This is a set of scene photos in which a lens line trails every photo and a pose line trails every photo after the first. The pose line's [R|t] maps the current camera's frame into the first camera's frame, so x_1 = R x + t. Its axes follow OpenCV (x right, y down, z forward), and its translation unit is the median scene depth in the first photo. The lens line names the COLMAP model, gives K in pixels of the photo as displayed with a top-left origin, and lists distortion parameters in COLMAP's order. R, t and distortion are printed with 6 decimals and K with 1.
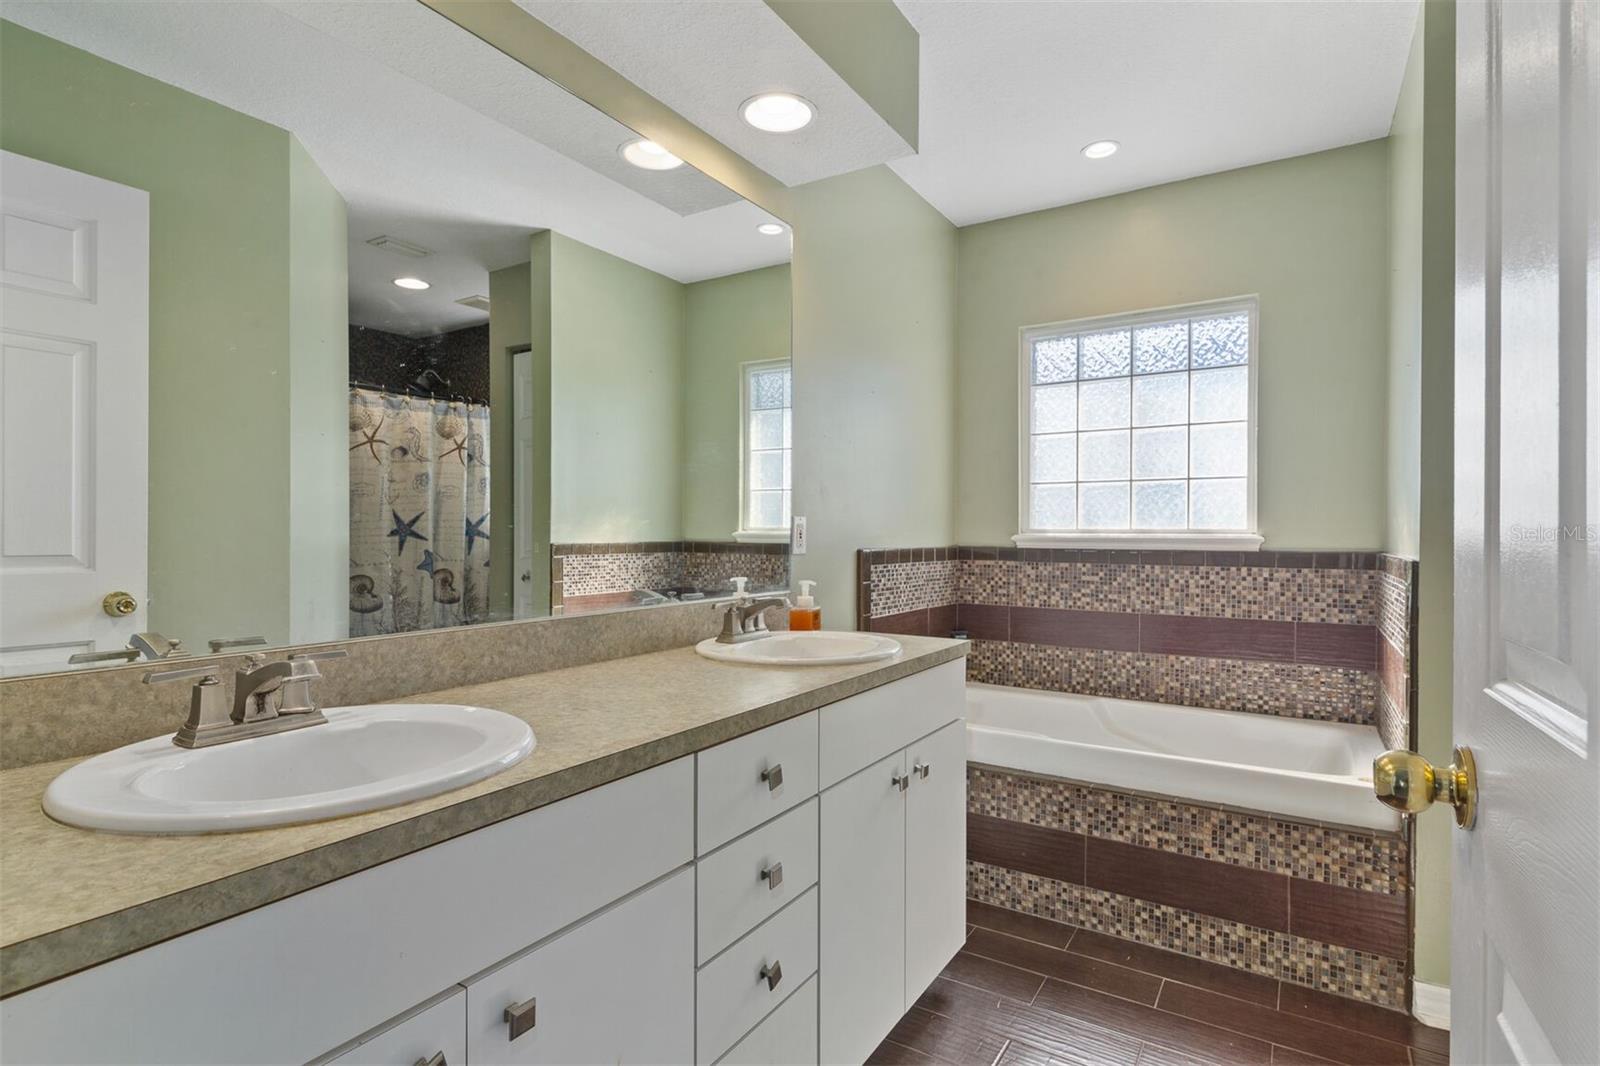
lens RADIAL K [[803.1, 0, 800.0], [0, 803.1, 533.0], [0, 0, 1]] dist [-0.004446, -0.000443]
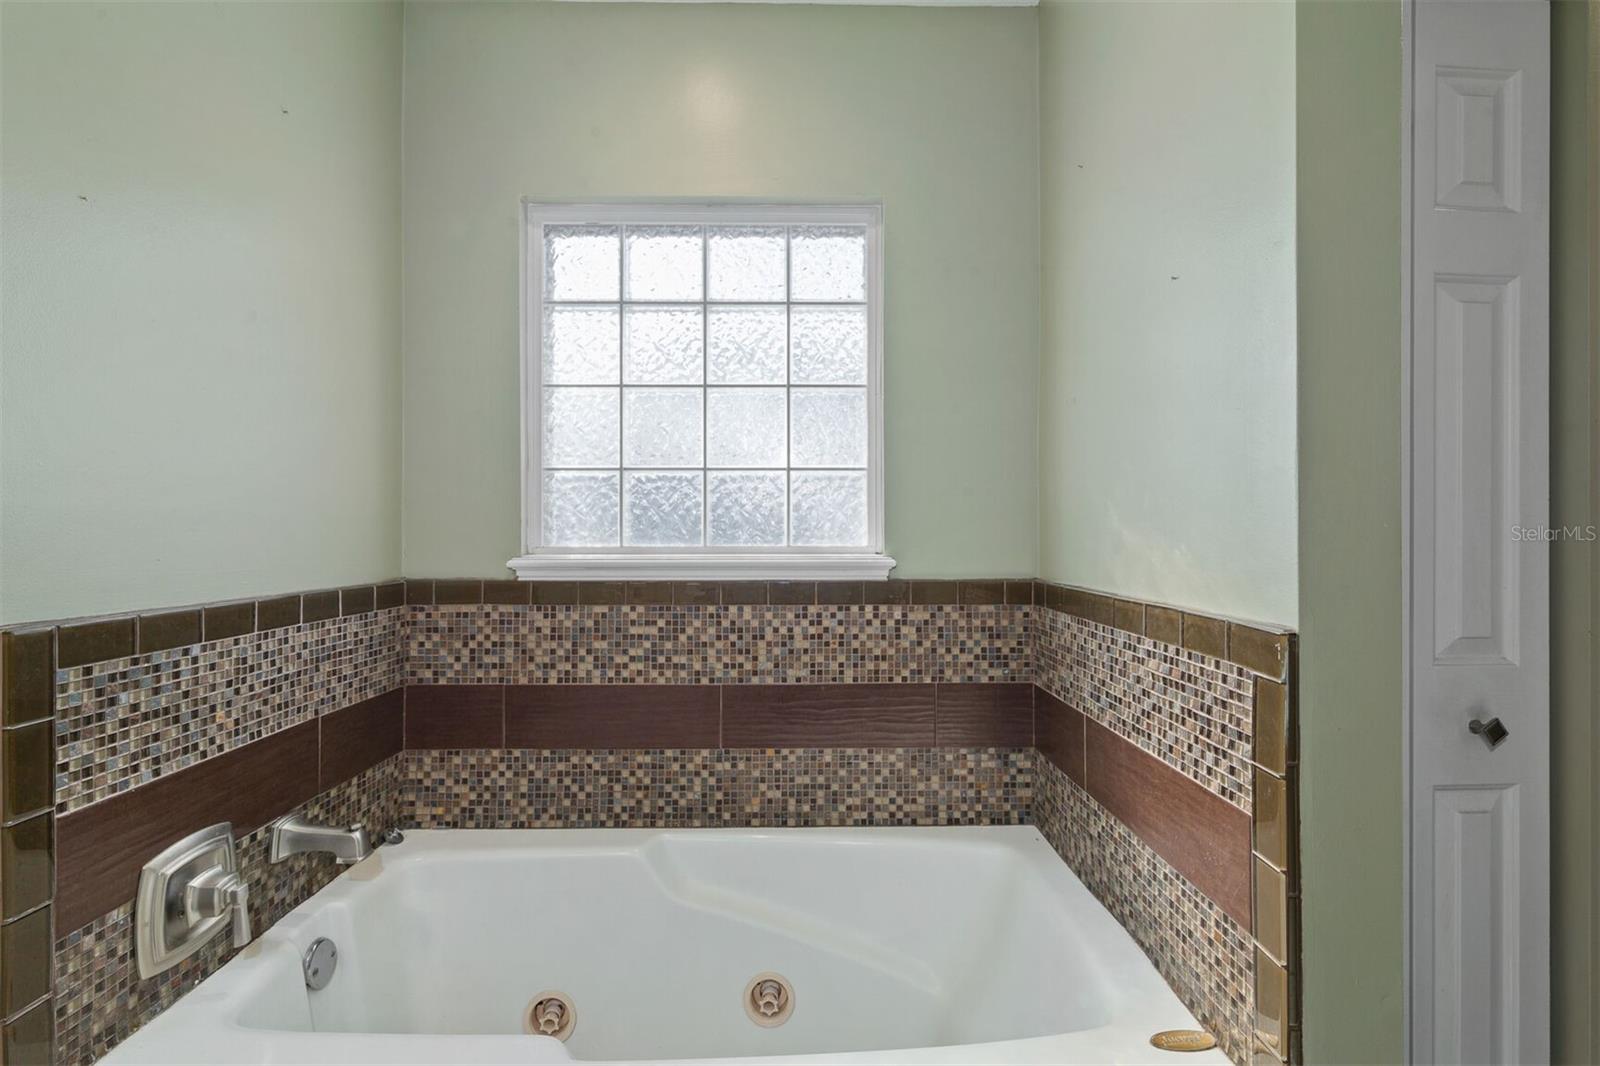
lens RADIAL K [[730.2, 0, 803.7], [0, 730.2, 526.5], [0, 0, 1]] dist [-0.000961, 0.000161]
pose [[0.829477, -0.001903, 0.558537, 0.166778], [0.003191, 0.999994, -0.001331, -0.020716], [-0.558531, 0.002886, 0.829478, 0.511133]]
